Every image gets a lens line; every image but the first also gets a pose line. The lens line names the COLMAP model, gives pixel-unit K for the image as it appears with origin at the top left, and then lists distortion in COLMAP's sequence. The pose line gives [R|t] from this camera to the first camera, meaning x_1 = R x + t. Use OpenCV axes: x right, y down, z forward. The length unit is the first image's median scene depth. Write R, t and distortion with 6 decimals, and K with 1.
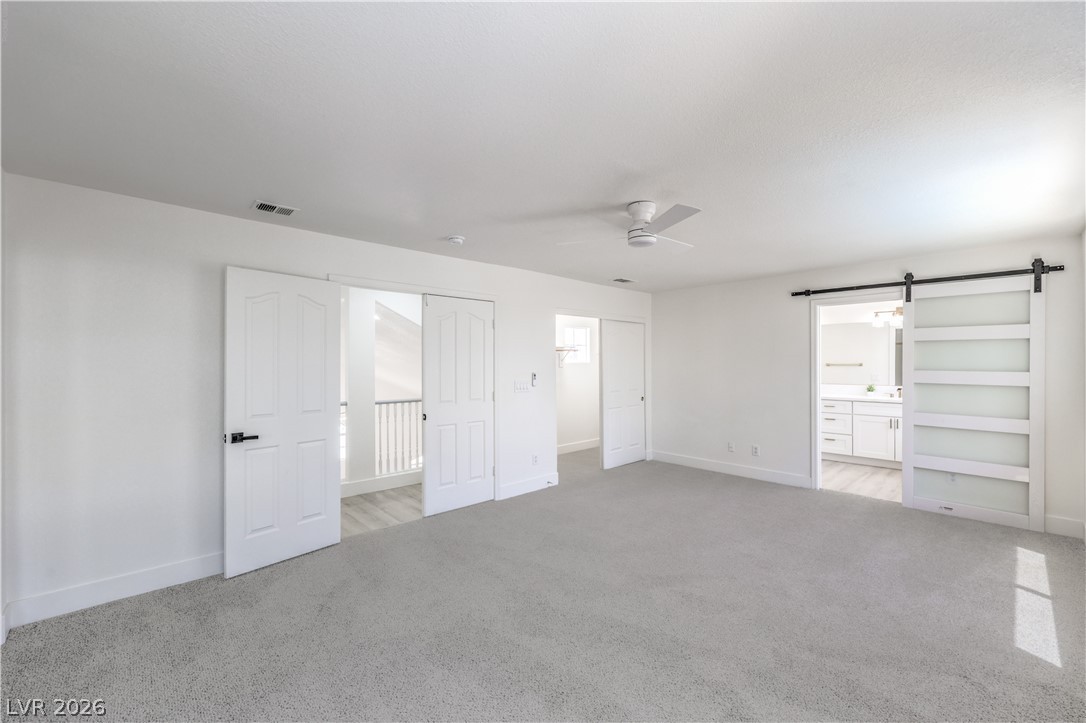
lens RADIAL K [[442.5, 0, 547.0], [0, 442.5, 357.0], [0, 0, 1]] dist [-0.001796, -0.000182]
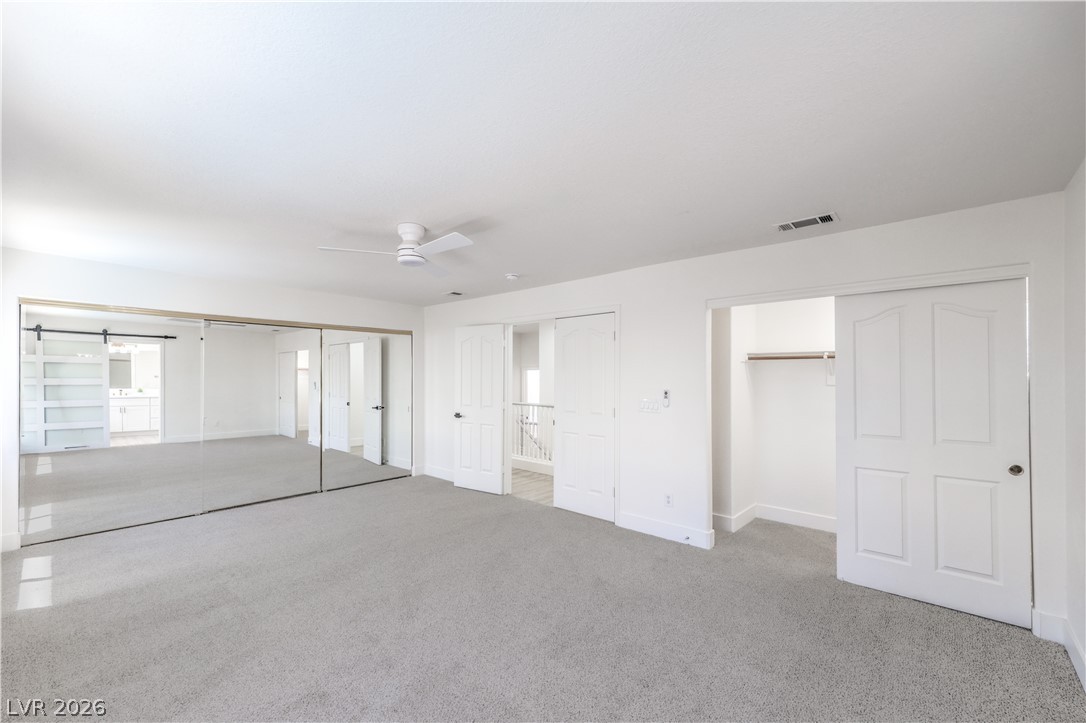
lens RADIAL K [[442.5, 0, 547.0], [0, 442.5, 357.0], [0, 0, 1]] dist [-0.001796, -0.000182]
pose [[0.097523, -0.032013, -0.994718, 0.921542], [0.007707, 0.999477, -0.031411, -0.001111], [0.995203, -0.004603, 0.097719, 0.872259]]
